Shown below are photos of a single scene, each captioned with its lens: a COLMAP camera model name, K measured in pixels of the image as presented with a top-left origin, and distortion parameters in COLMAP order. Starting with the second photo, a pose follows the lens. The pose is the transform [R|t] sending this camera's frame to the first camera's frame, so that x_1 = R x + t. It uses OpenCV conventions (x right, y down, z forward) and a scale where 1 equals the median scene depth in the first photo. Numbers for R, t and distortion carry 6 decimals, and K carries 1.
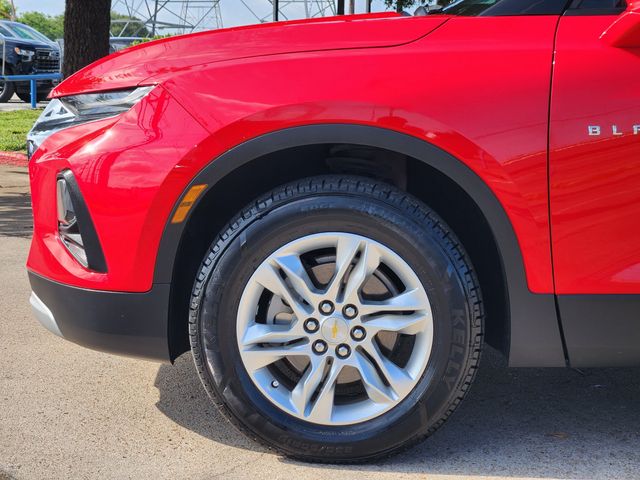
lens RADIAL K [[1635.1, 0, 320.5], [0, 1635.1, 237.5], [0, 0, 1]] dist [-0.053491, 0.000000]
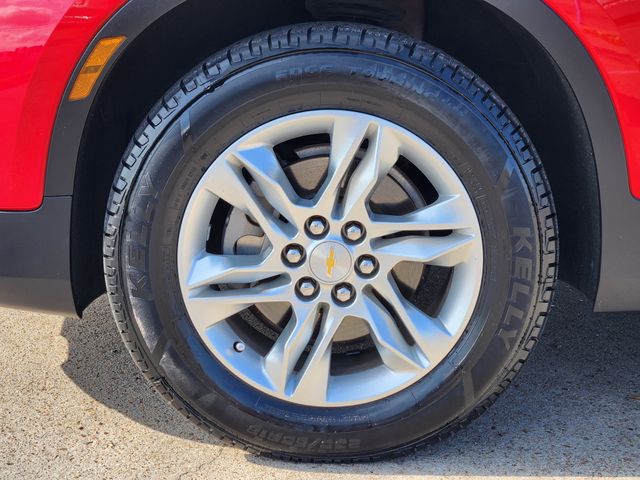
lens RADIAL K [[1635.1, 0, 320.6], [0, 1635.1, 243.1], [0, 0, 1]] dist [-0.053491, 0.000000]
pose [[0.999066, -0.020460, 0.038070, -0.019543], [0.017281, 0.996480, 0.082027, -0.003937], [-0.039614, -0.081293, 0.995903, 0.357051]]
